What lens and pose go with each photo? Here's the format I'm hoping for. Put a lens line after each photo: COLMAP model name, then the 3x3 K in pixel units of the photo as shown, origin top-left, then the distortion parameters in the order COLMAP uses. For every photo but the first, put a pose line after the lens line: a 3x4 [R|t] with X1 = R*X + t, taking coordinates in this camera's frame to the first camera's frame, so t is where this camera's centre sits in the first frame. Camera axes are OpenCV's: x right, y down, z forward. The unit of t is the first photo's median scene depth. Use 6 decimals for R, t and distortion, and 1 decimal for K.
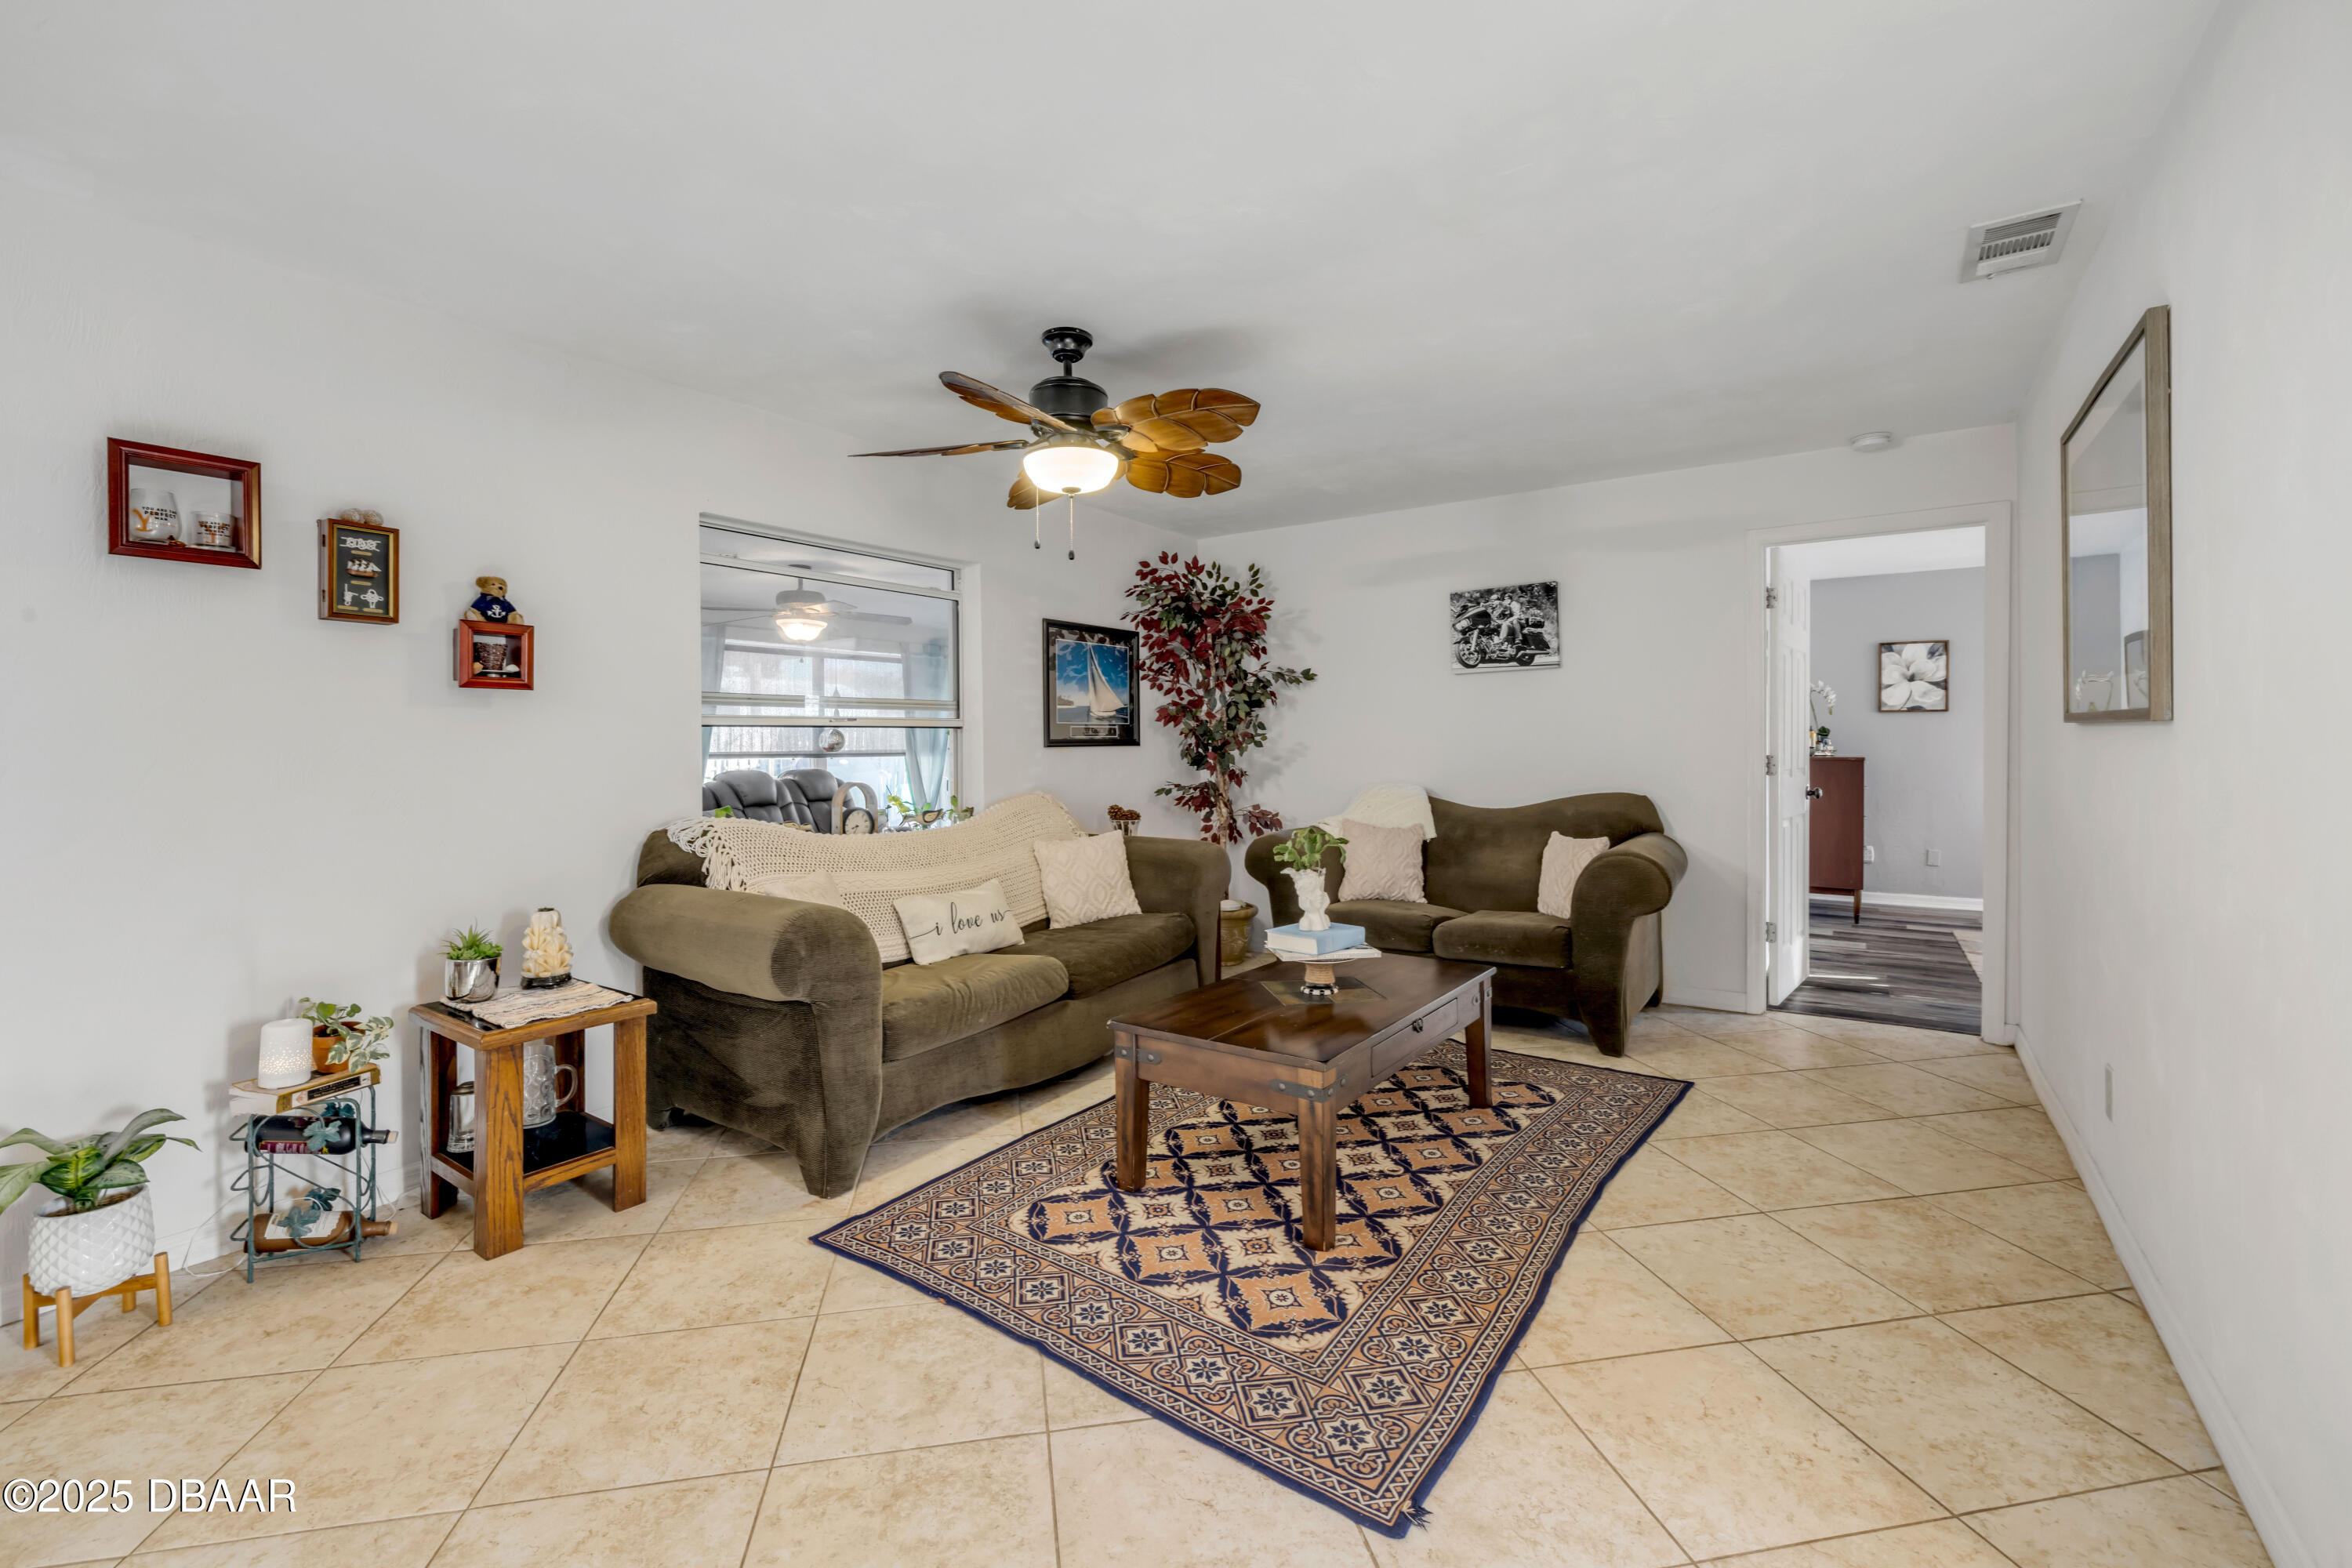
lens RADIAL K [[1006.5, 0, 1166.8], [0, 1006.5, 748.5], [0, 0, 1]] dist [-0.001045, -0.000325]
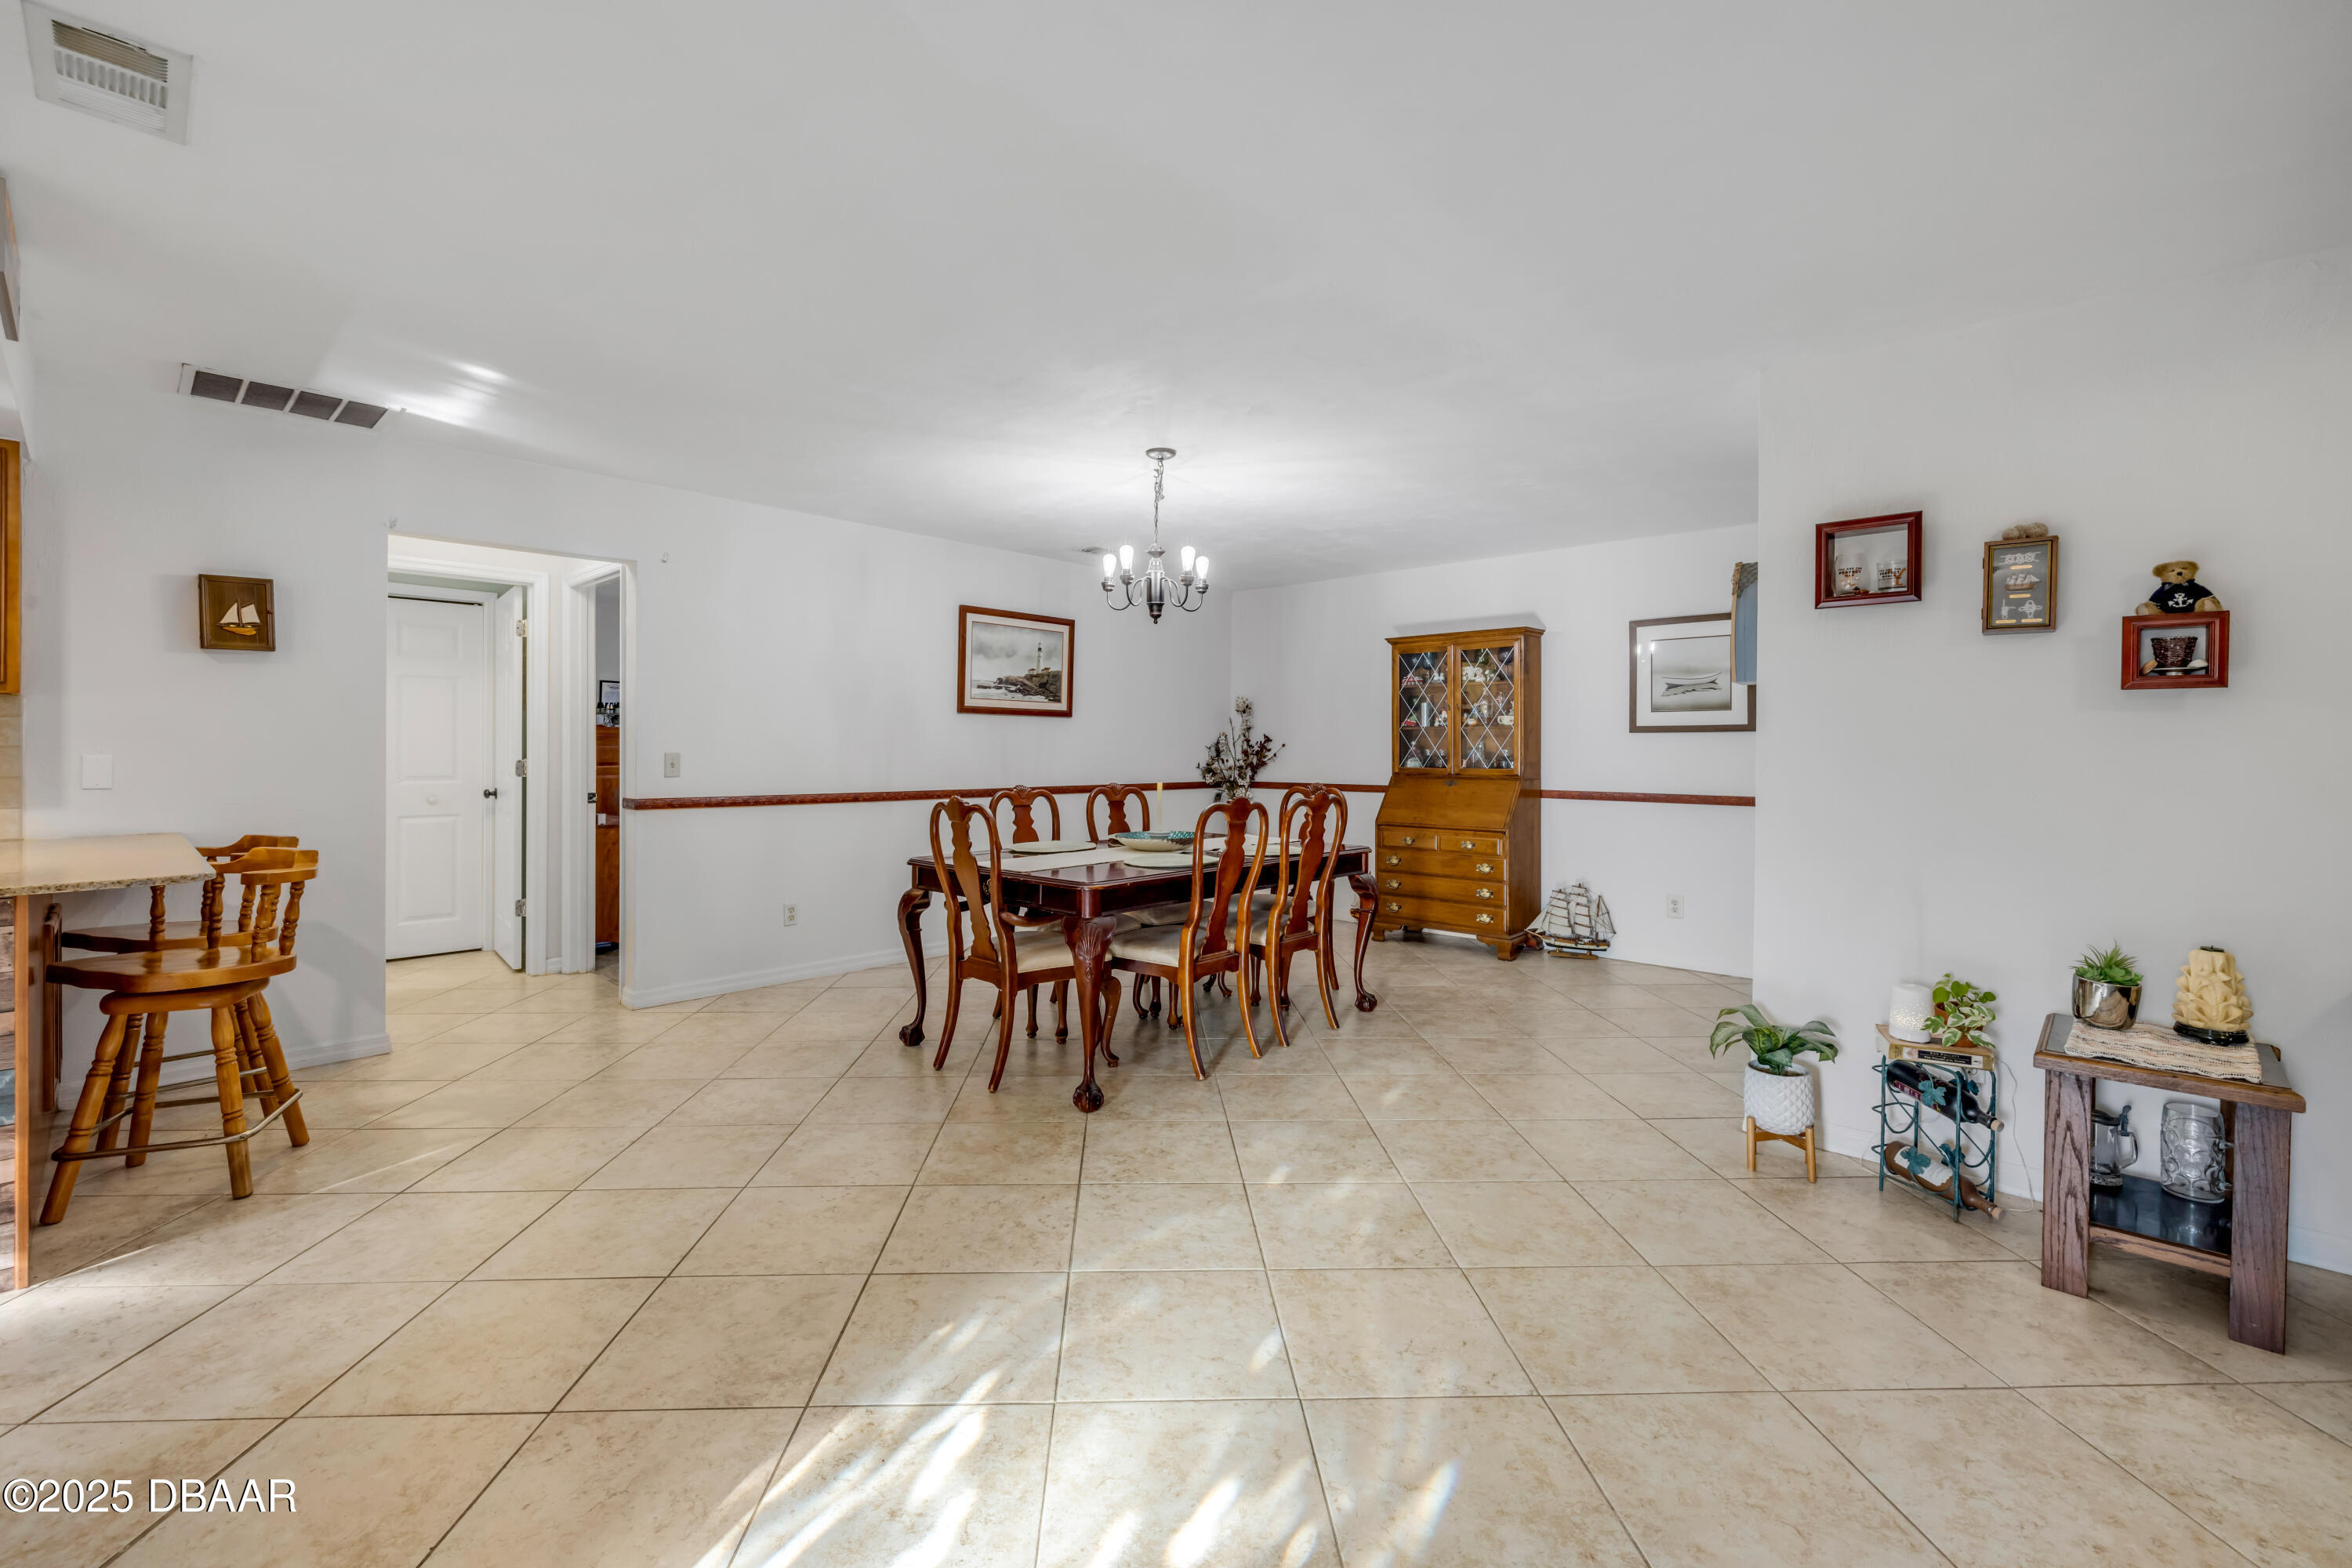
lens RADIAL K [[1006.5, 0, 1166.8], [0, 1006.5, 748.5], [0, 0, 1]] dist [-0.001045, -0.000325]
pose [[-0.158496, 0.009918, -0.987310, 0.395734], [-0.011791, 0.999859, 0.011936, -0.007934], [0.987289, 0.013533, -0.158357, 0.308609]]
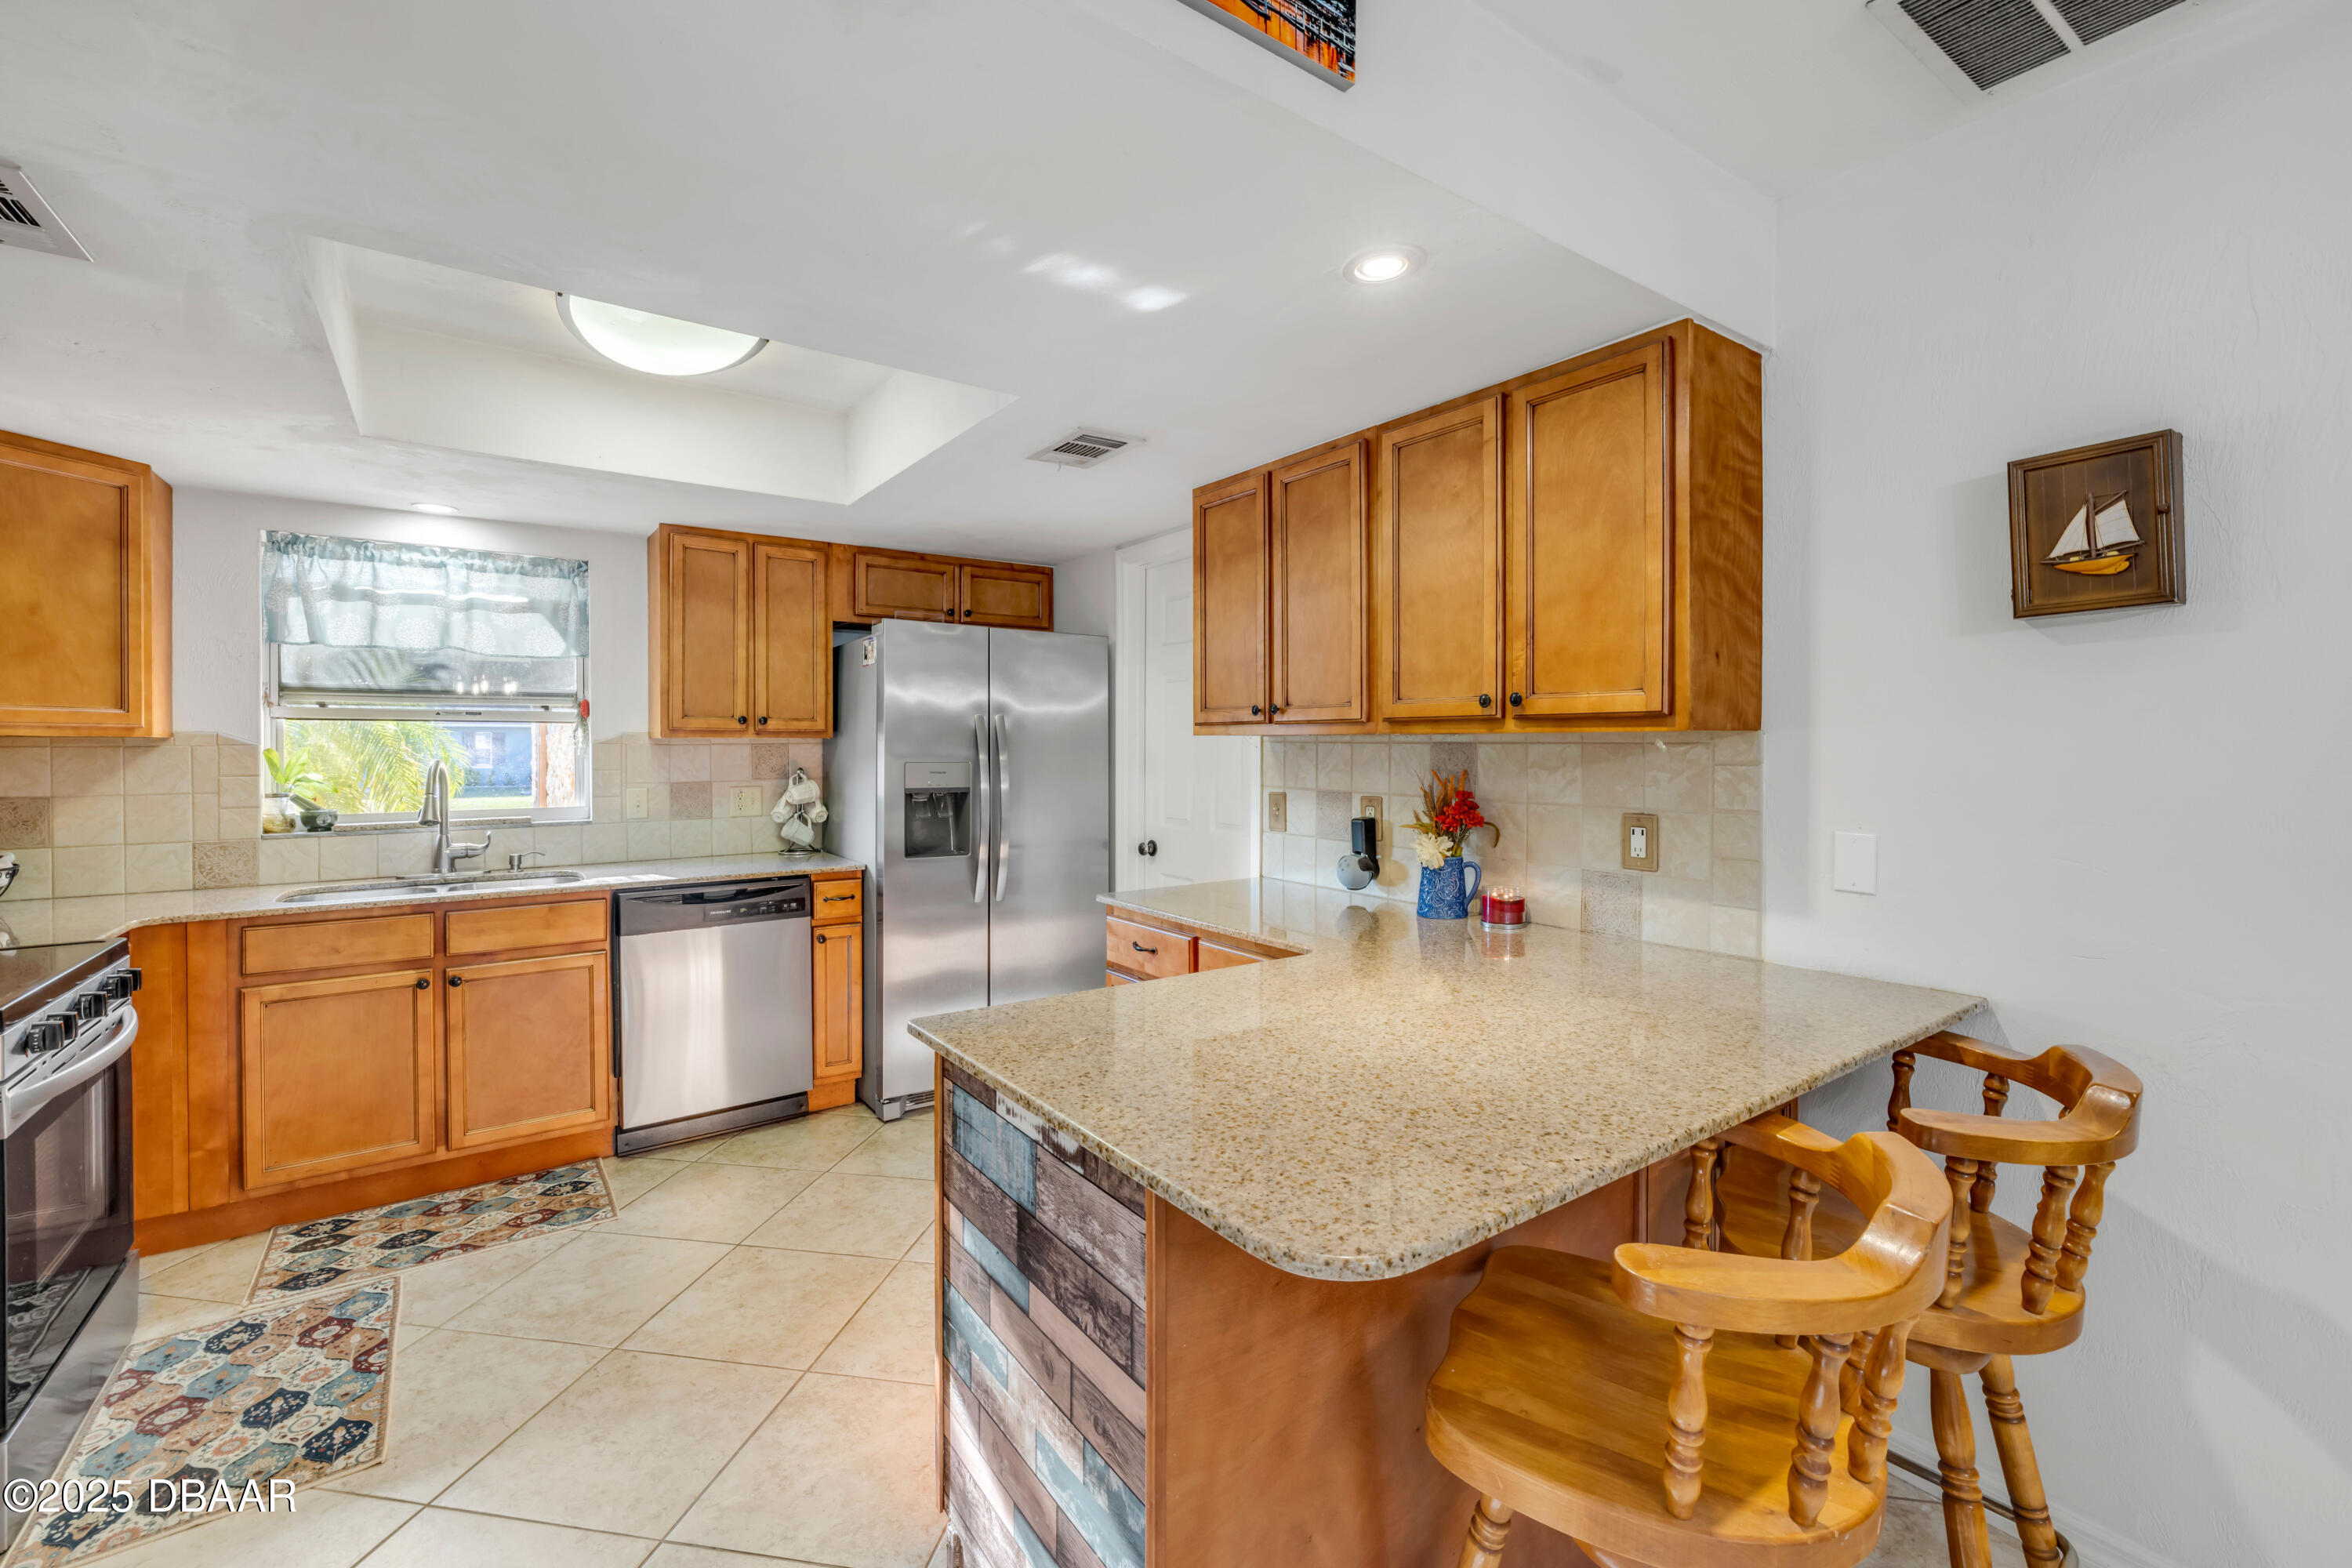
lens RADIAL K [[1006.5, 0, 1166.8], [0, 1006.5, 748.5], [0, 0, 1]] dist [-0.001045, -0.000325]
pose [[-0.936737, 0.007899, 0.349945, -0.526384], [0.011045, 0.999915, 0.006994, -0.041608], [-0.349860, 0.010416, -0.936744, -0.463963]]
